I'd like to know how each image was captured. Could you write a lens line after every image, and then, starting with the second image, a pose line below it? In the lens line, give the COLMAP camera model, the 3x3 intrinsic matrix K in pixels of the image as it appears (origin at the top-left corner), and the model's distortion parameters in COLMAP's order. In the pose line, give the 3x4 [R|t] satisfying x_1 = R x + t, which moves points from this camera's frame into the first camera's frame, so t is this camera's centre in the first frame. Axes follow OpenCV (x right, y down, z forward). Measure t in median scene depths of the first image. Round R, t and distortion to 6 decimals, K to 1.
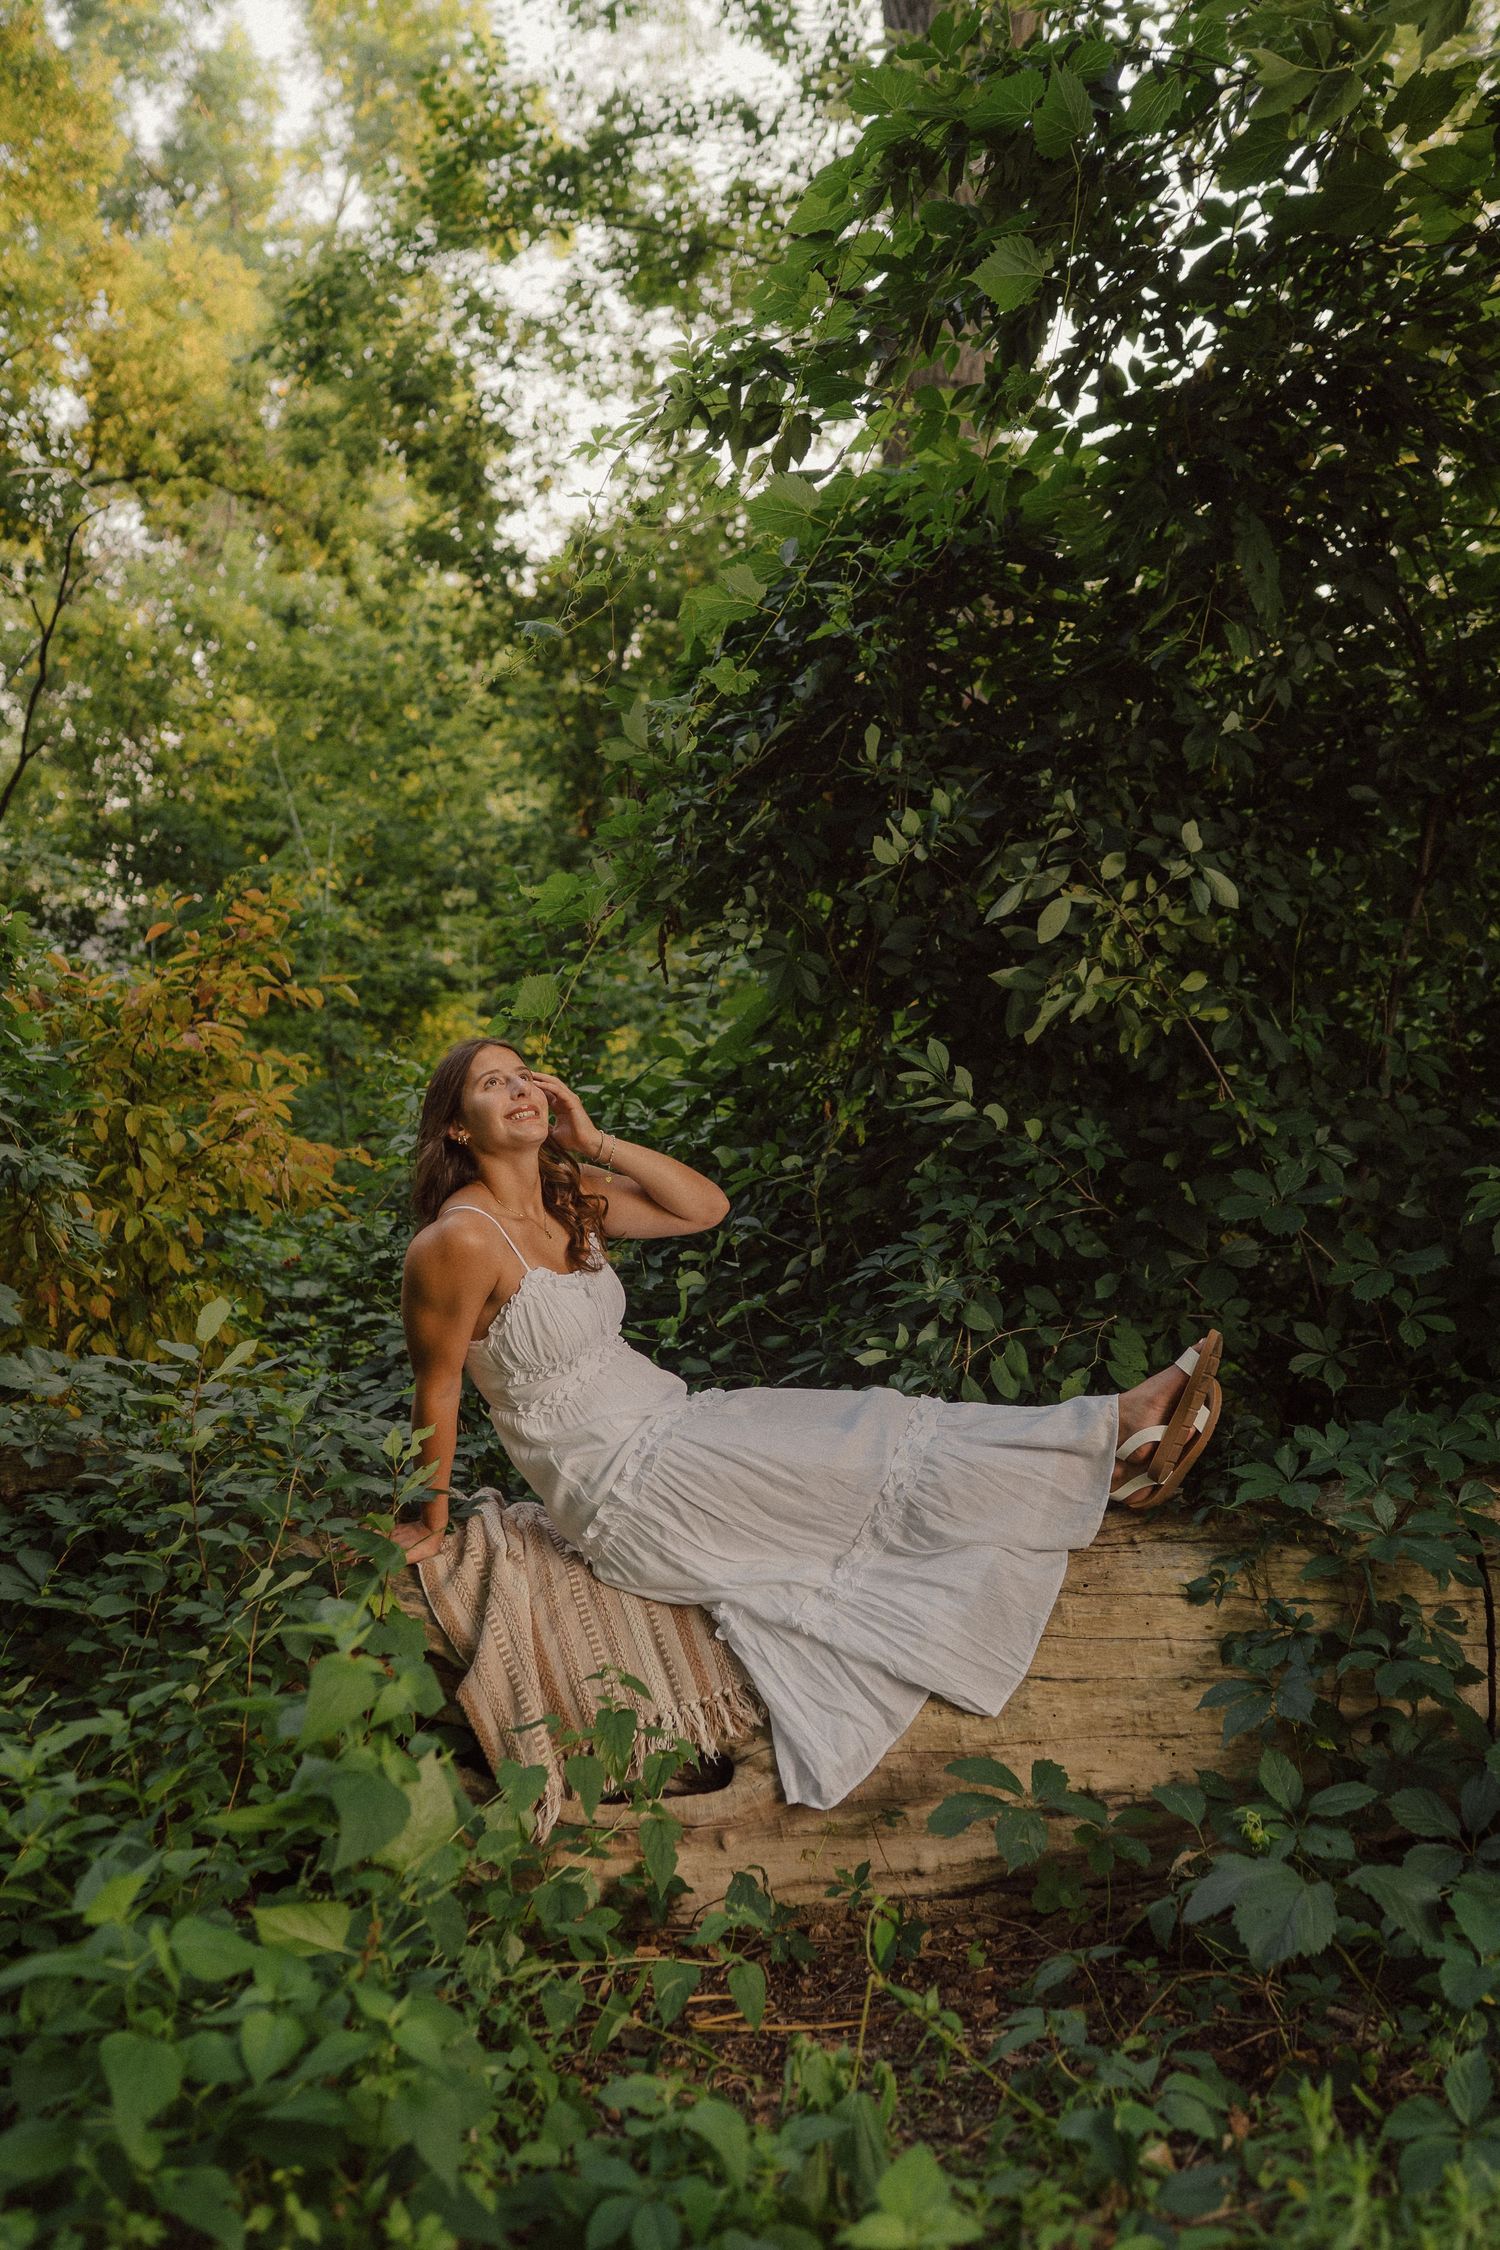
lens RADIAL K [[2226.2, 0, 740.3], [0, 2226.2, 1110.6], [0, 0, 1]] dist [0.001053, 0.000000]
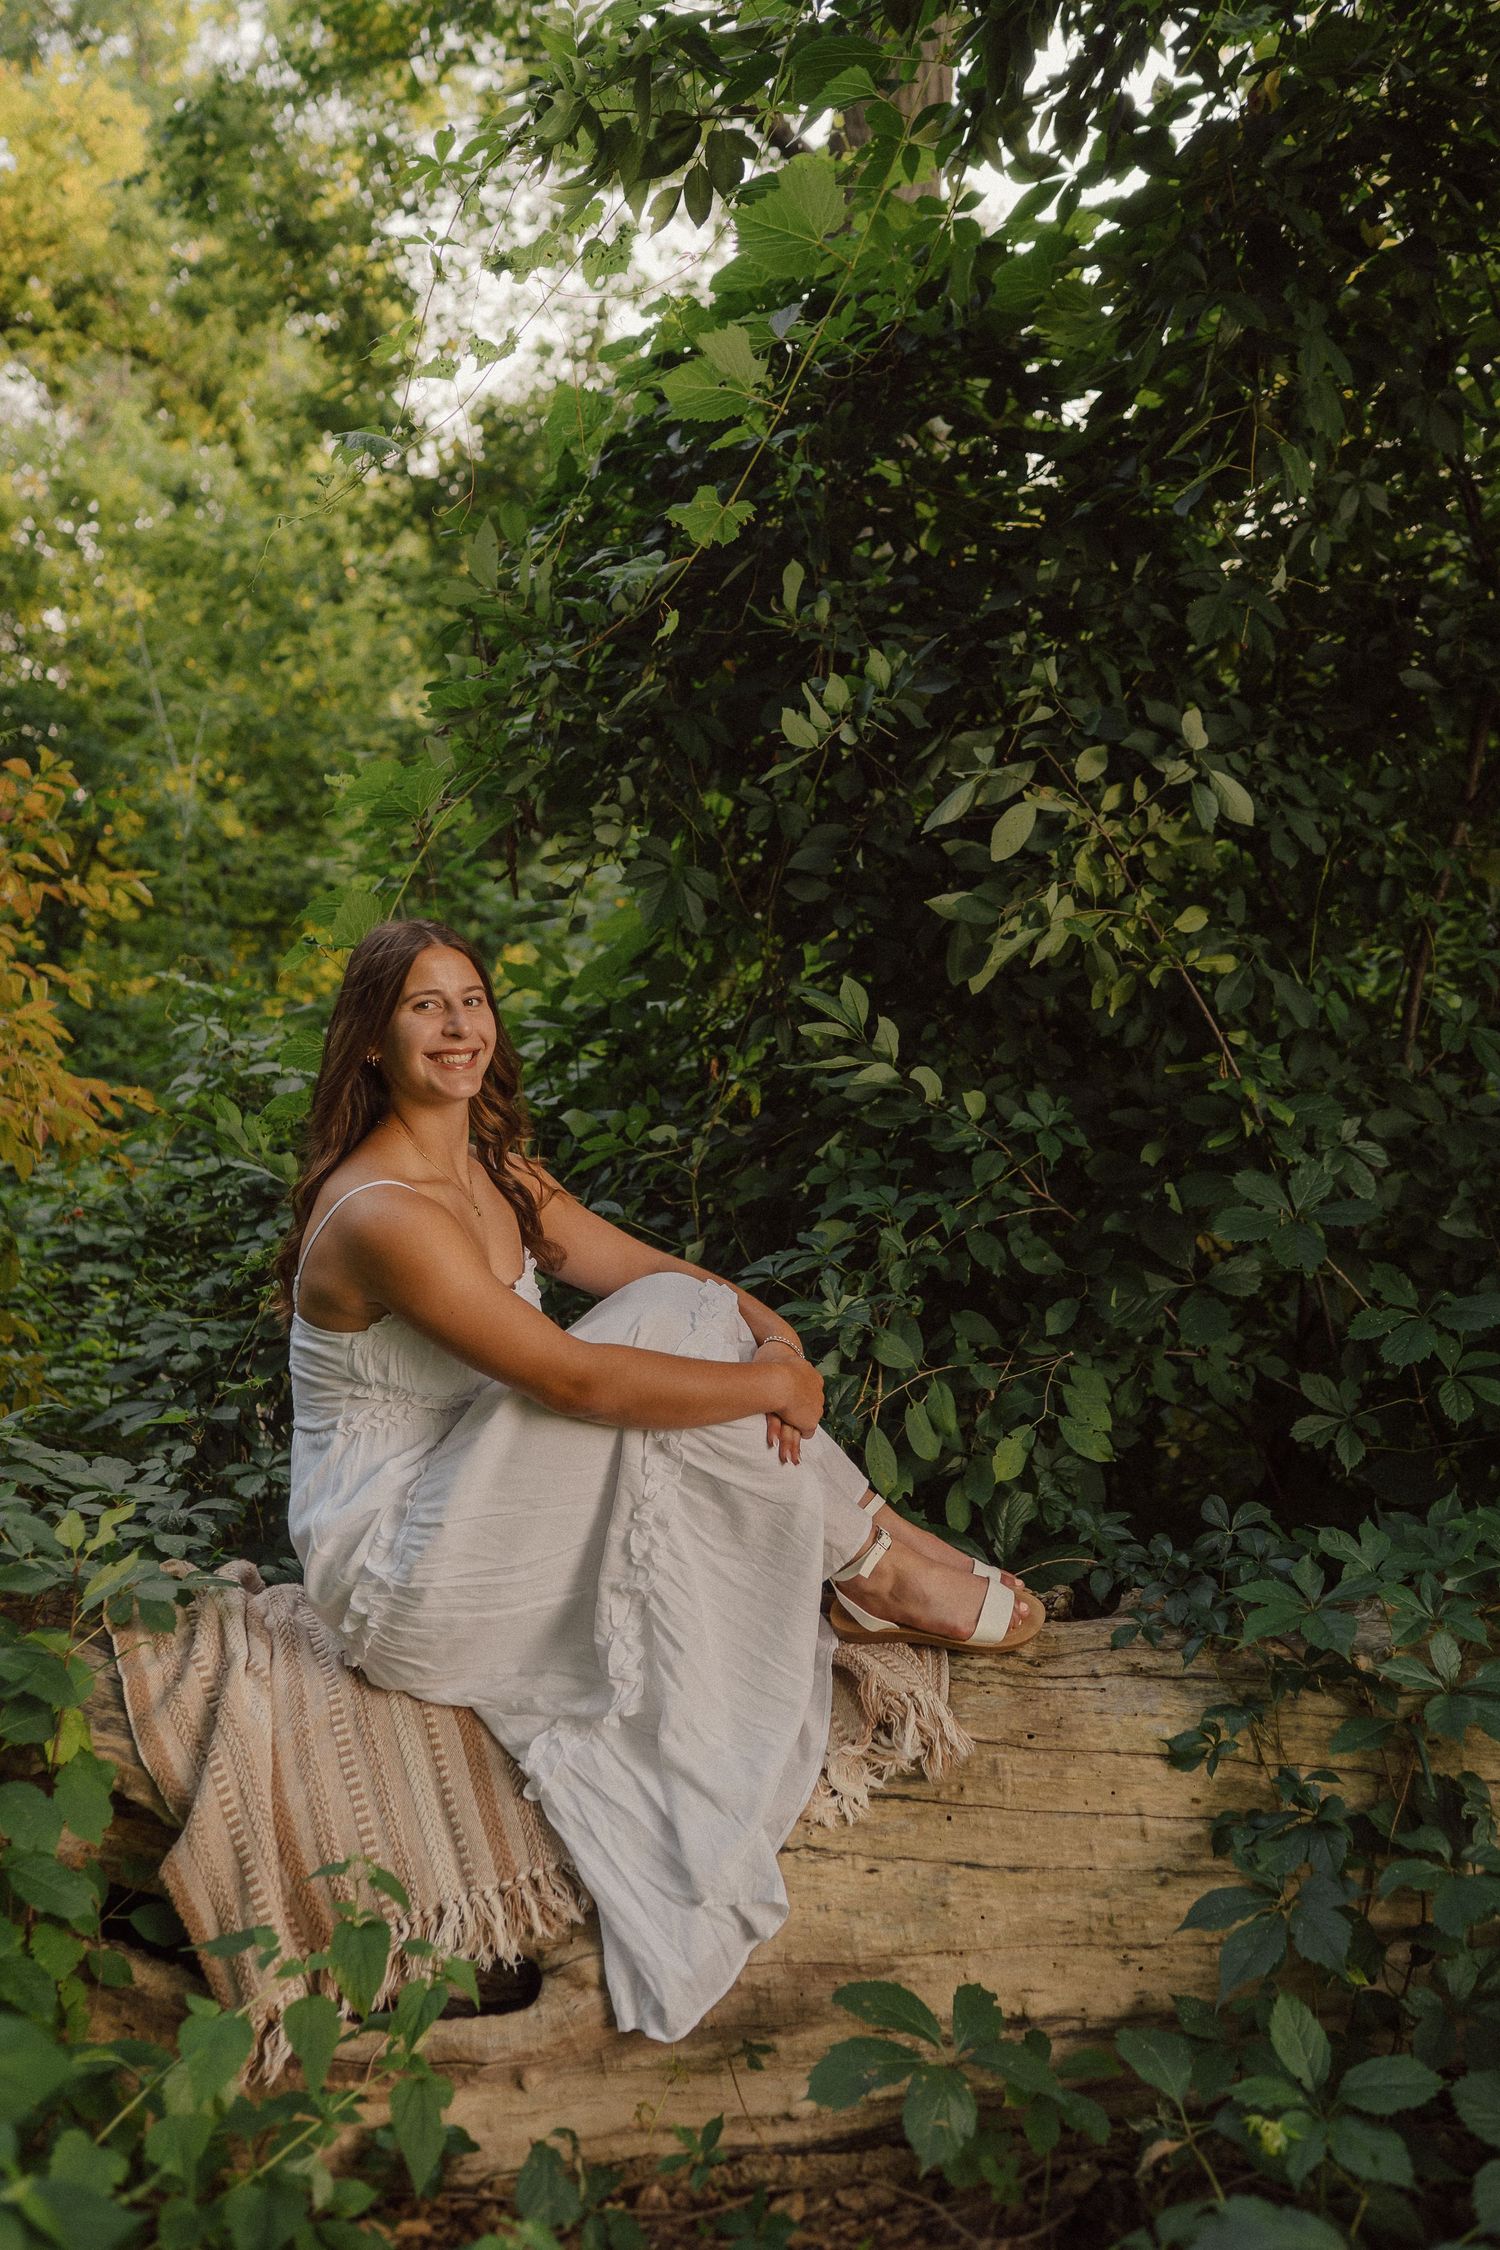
lens RADIAL K [[2226.2, 0, 748.3], [0, 2226.2, 1143.6], [0, 0, 1]] dist [0.001053, 0.000000]
pose [[0.998359, 0.034551, 0.045659, 0.017748], [-0.036723, 0.998191, 0.047606, -0.011598], [-0.043932, -0.049204, 0.997822, 0.231477]]
